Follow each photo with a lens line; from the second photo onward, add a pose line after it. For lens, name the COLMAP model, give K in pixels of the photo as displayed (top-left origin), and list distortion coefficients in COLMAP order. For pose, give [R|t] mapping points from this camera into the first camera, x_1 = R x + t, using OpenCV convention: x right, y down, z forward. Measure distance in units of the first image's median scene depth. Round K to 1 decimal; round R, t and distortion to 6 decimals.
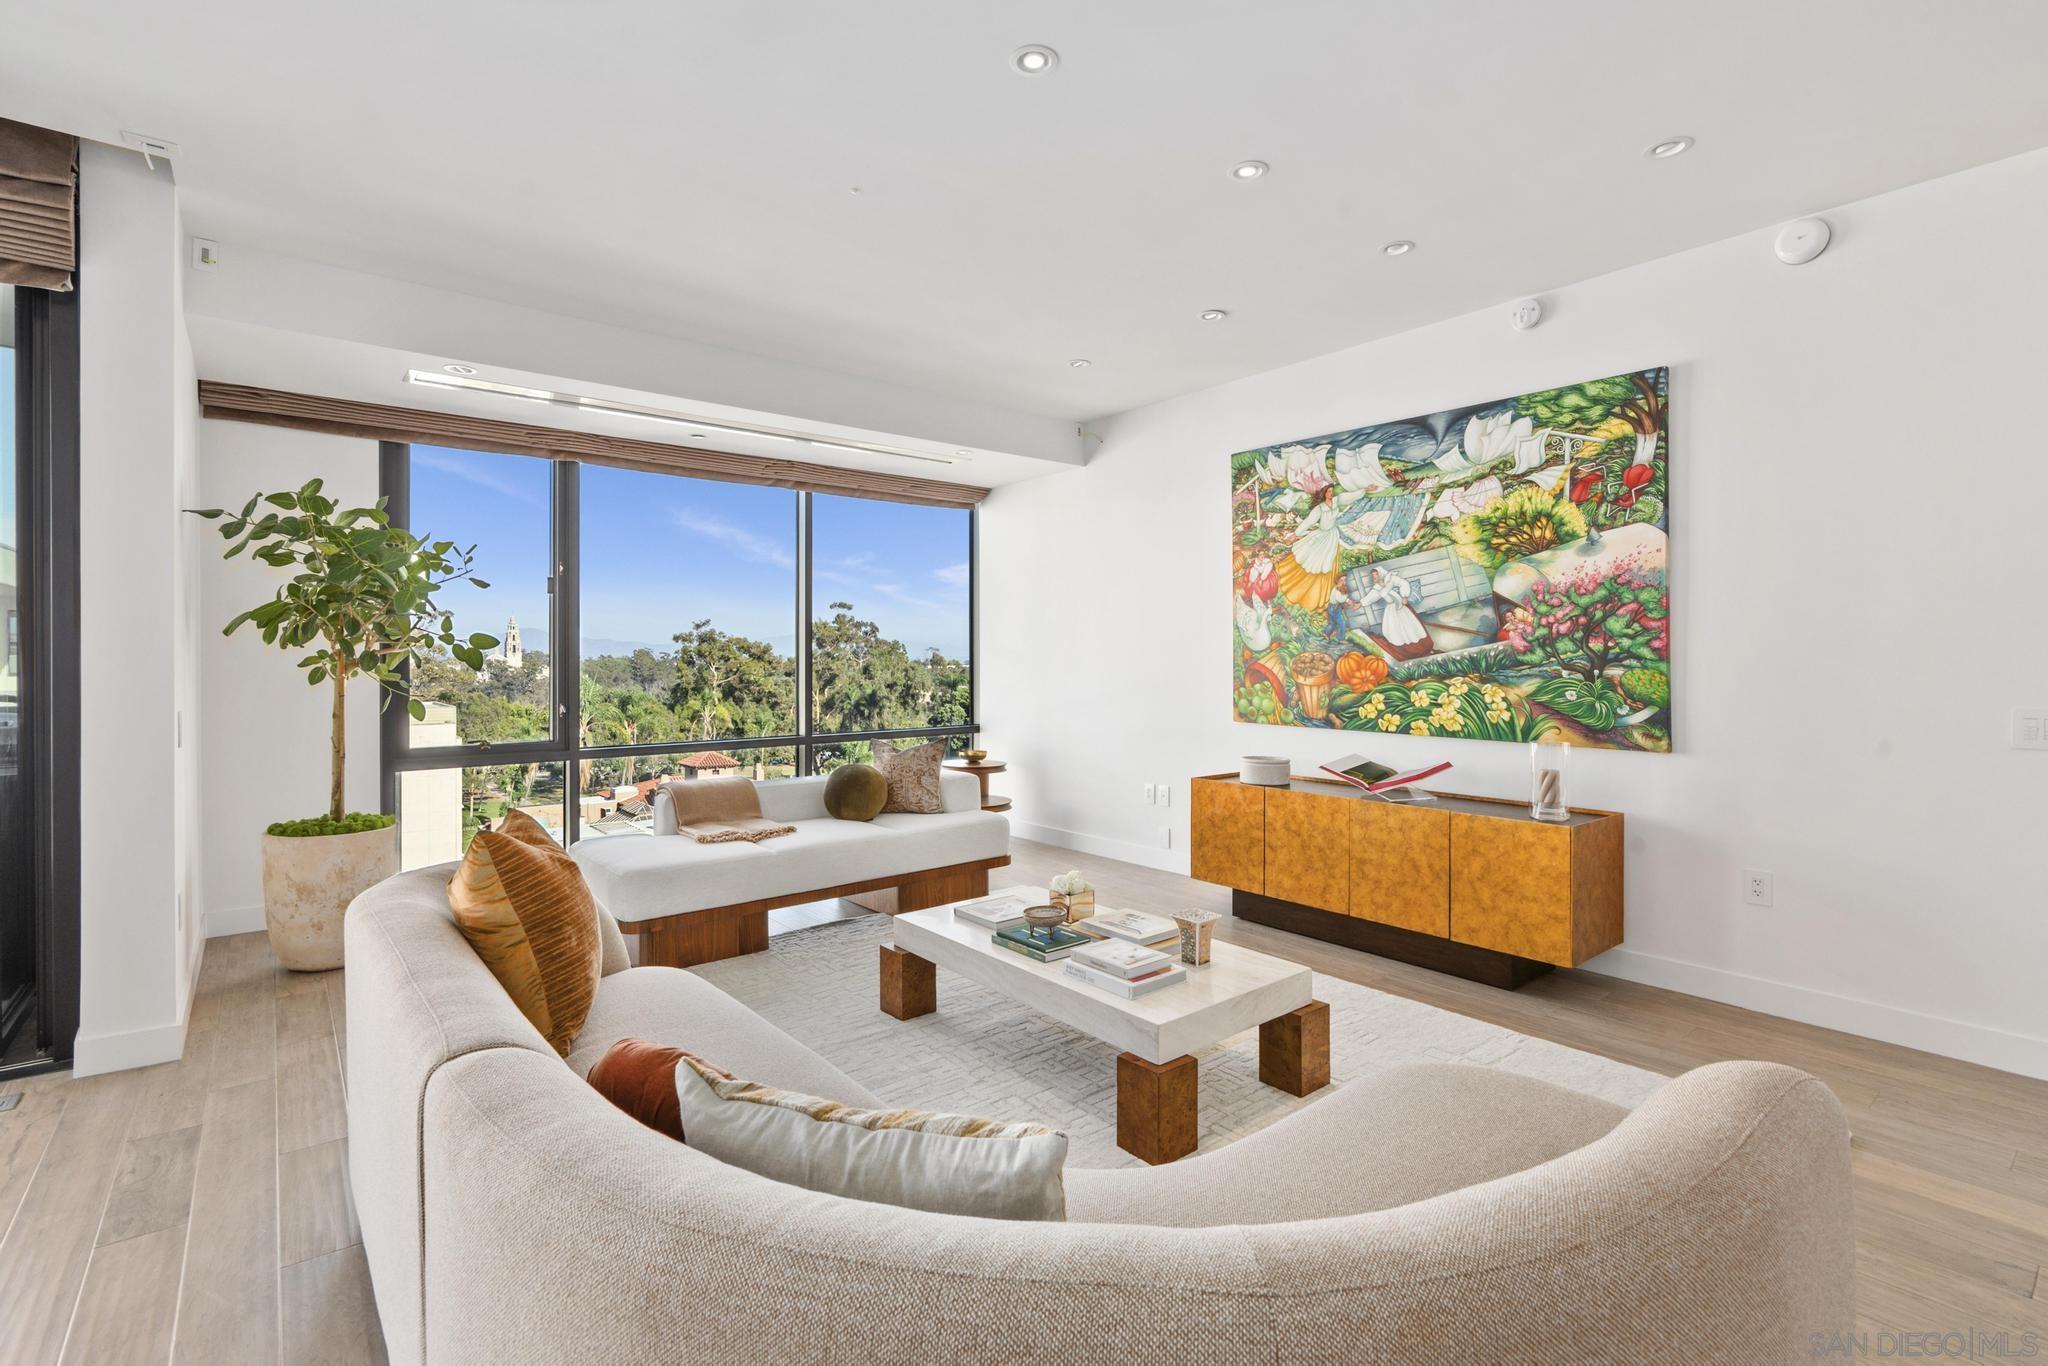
lens RADIAL K [[939.1, 0, 1018.8], [0, 939.1, 657.1], [0, 0, 1]] dist [-0.011098, 0.003671]
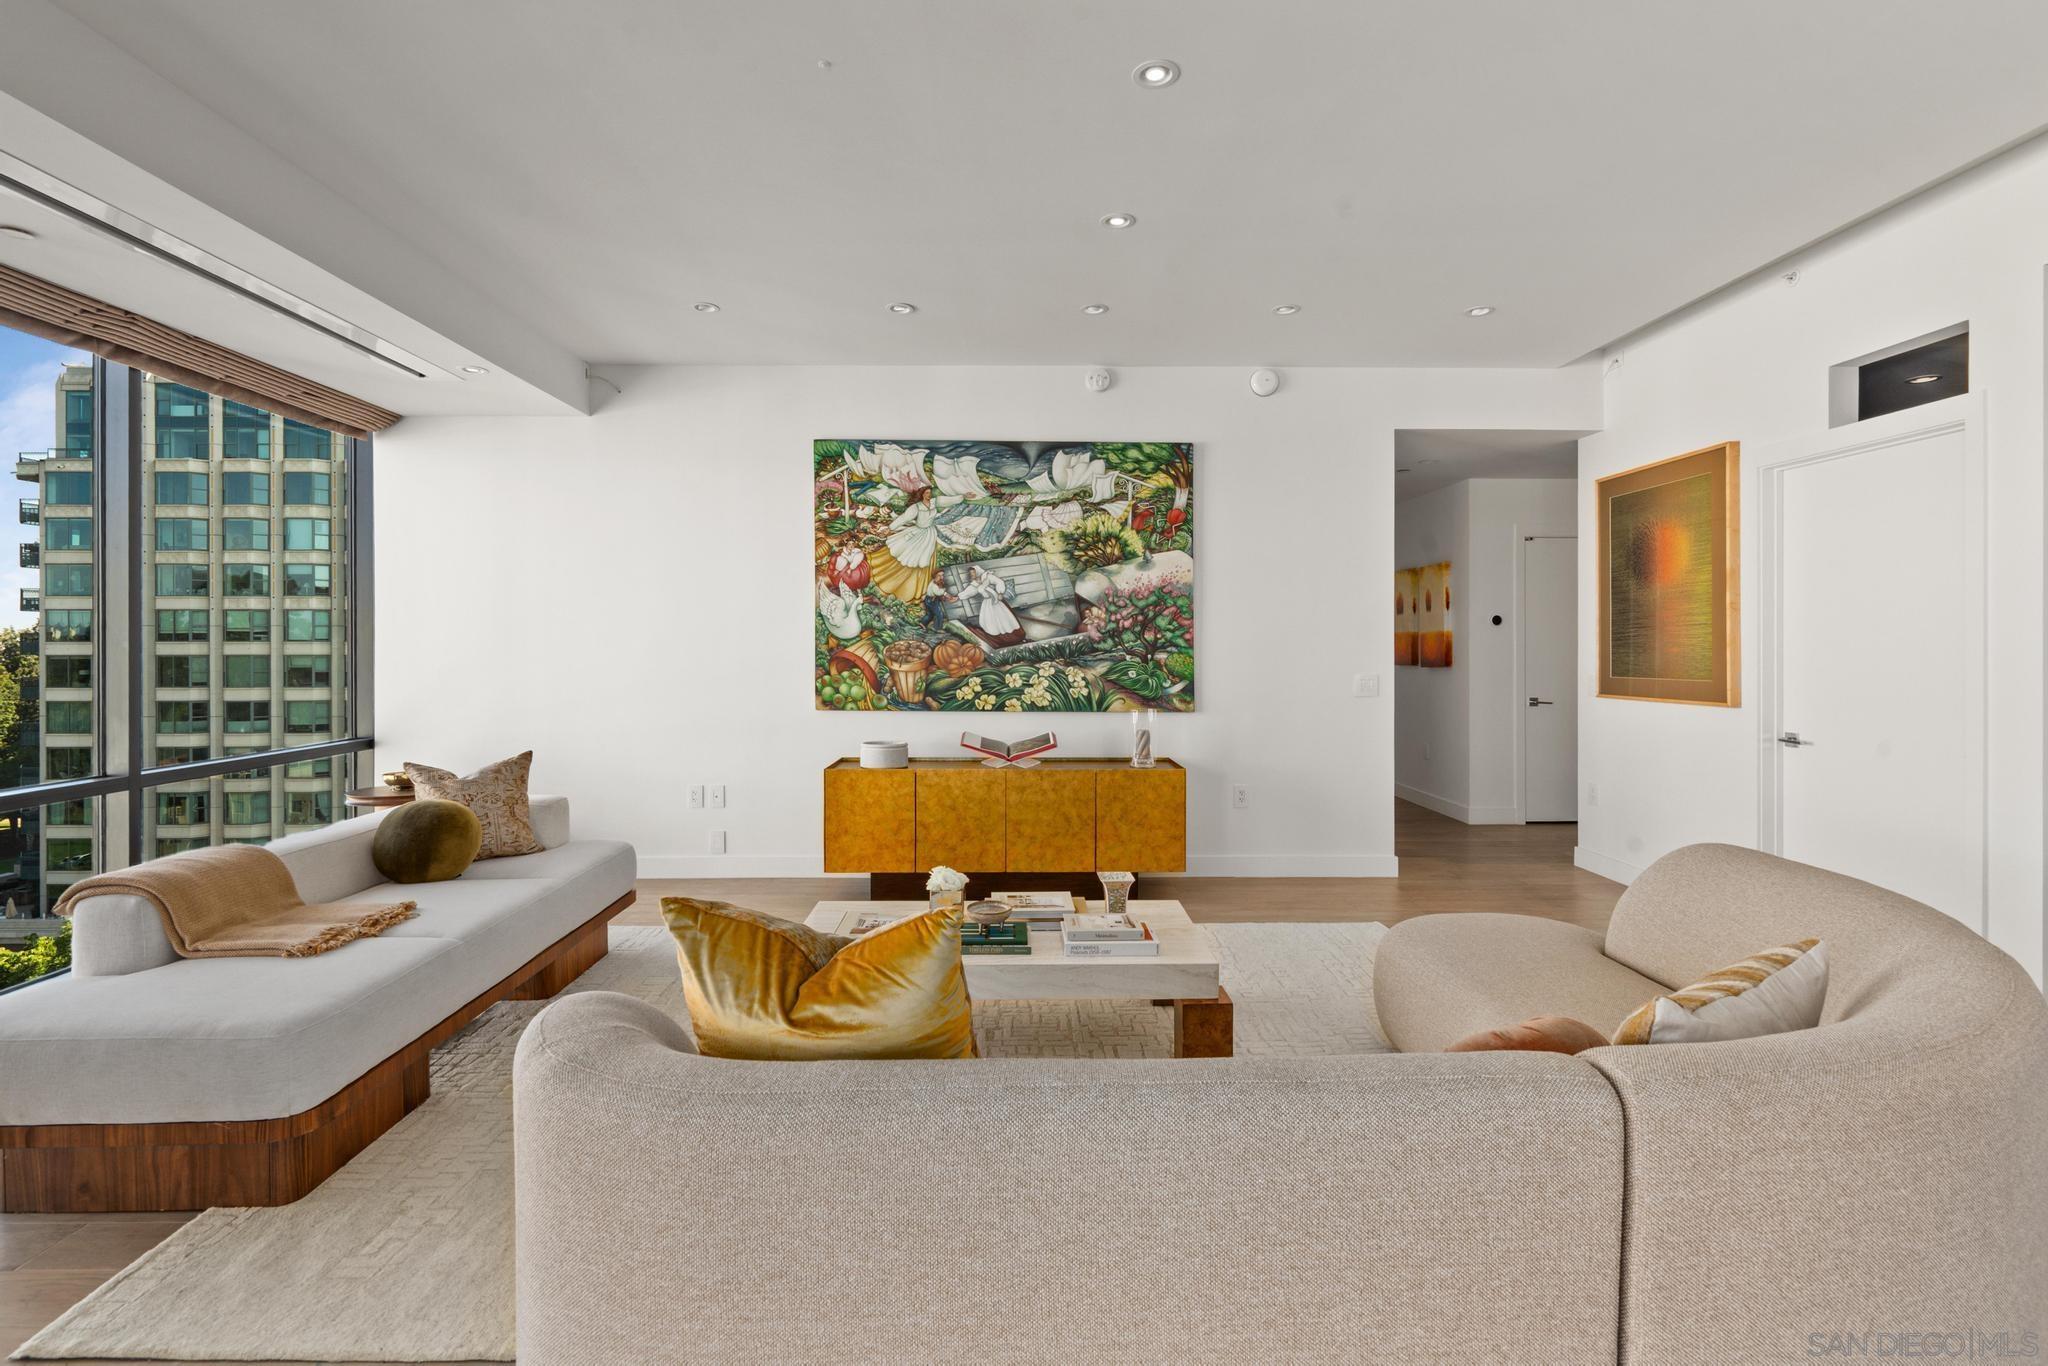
lens RADIAL K [[939.1, 0, 1023.7], [0, 939.1, 644.1], [0, 0, 1]] dist [-0.011098, 0.003671]
pose [[0.613362, 0.002820, 0.789797, -0.499649], [-0.001678, 0.999996, -0.002268, 0.001293], [-0.789800, 0.000066, 0.613364, 0.265934]]
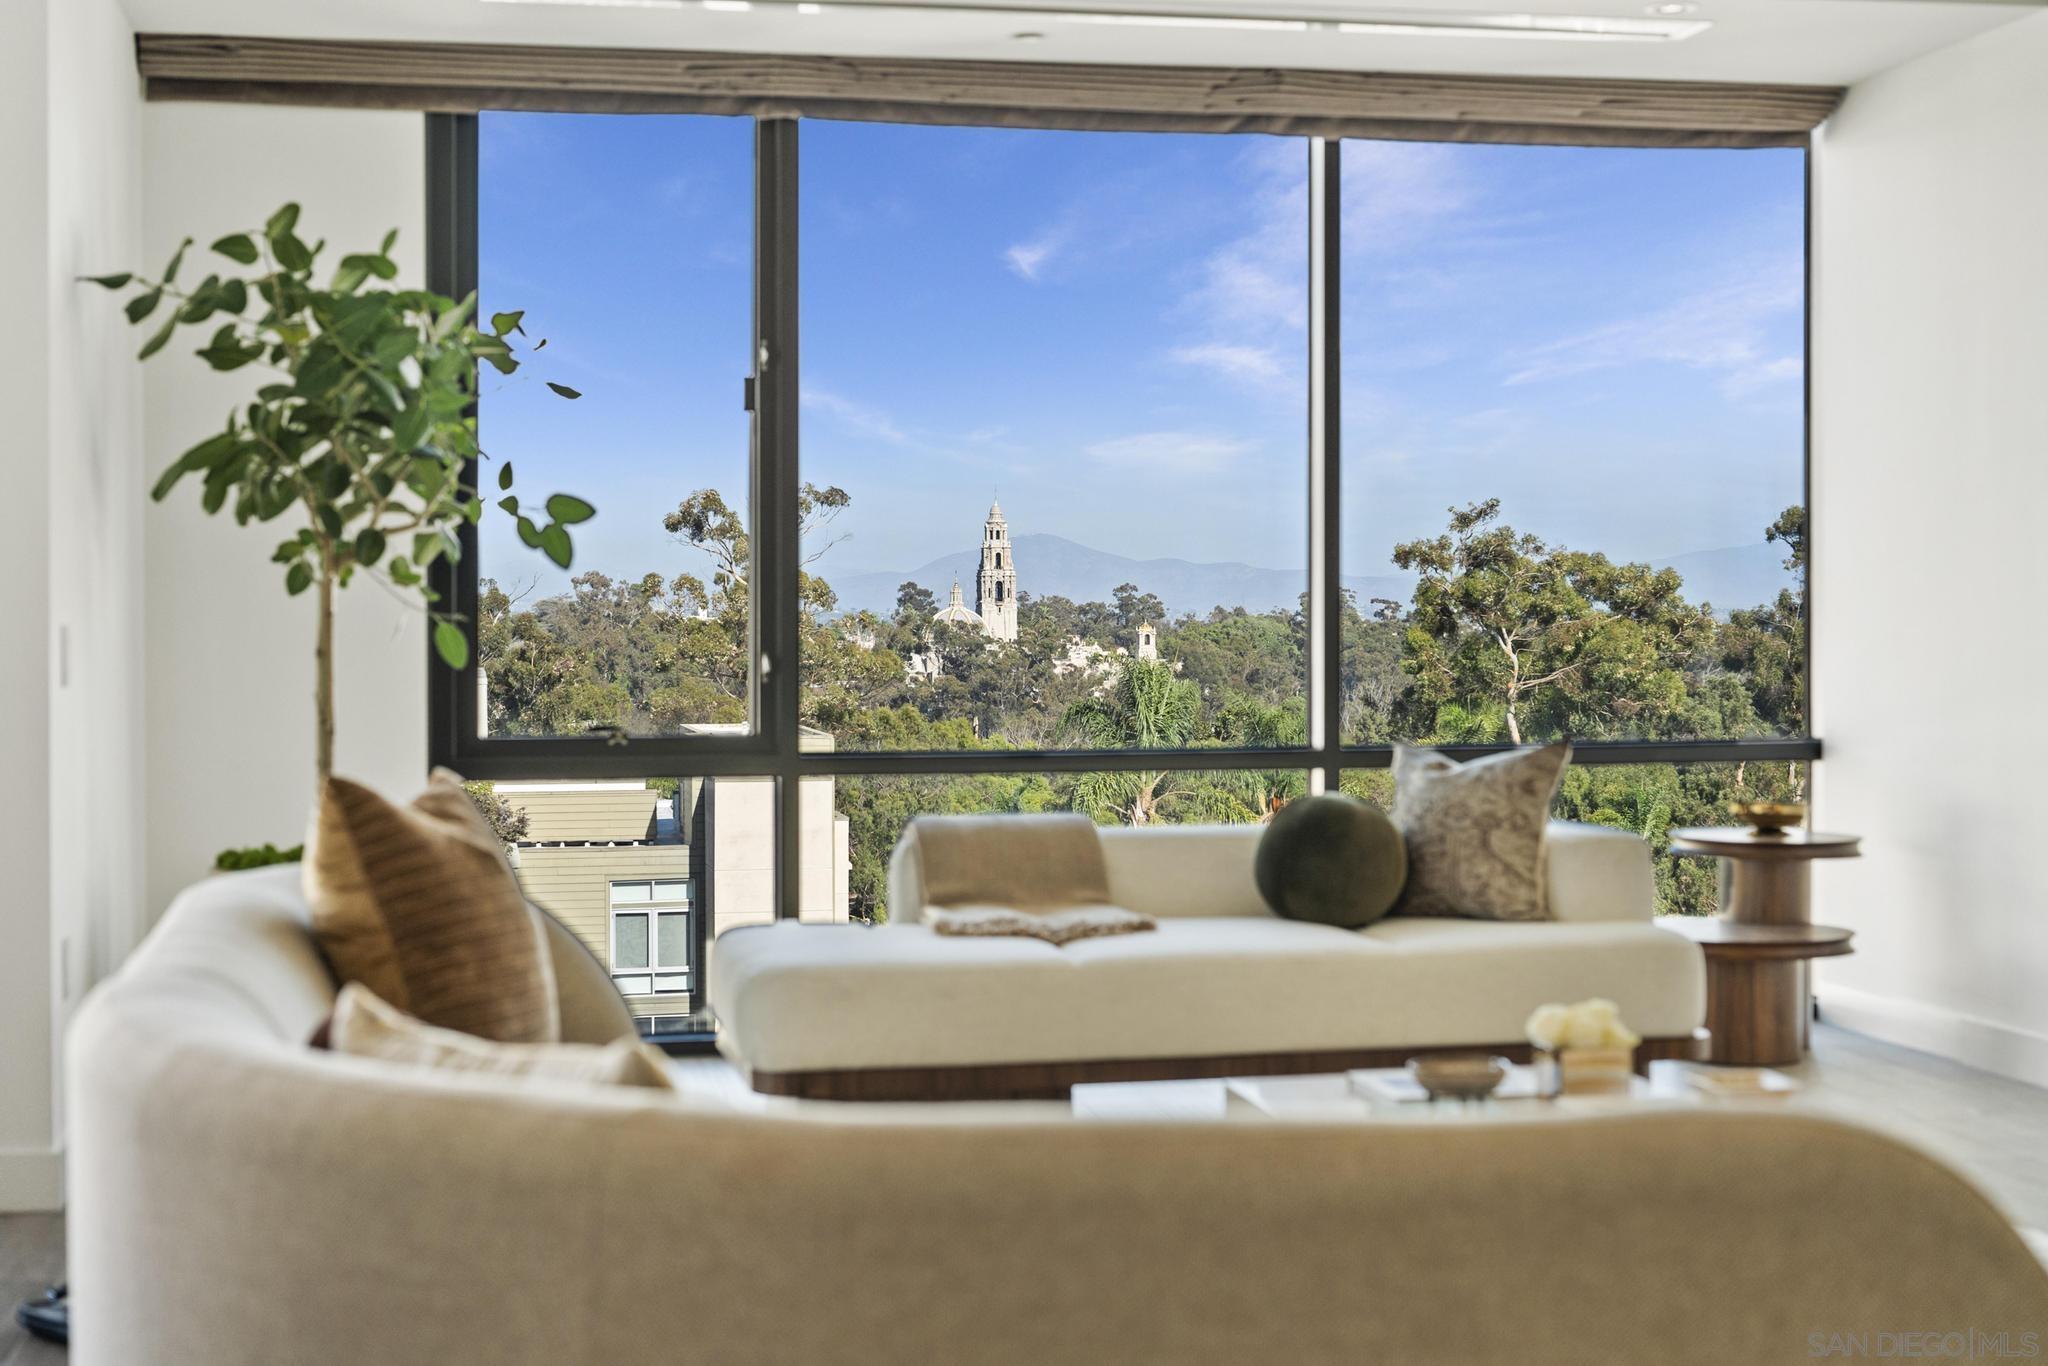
lens RADIAL K [[2884.2, 0, 987.9], [0, 2884.2, 636.6], [0, 0, 1]] dist [-0.003641, 0.000000]
pose [[0.877821, 0.002515, -0.478981, 0.344433], [0.001340, 0.999969, 0.007706, 0.038594], [0.478986, -0.007406, 0.877791, -0.223703]]
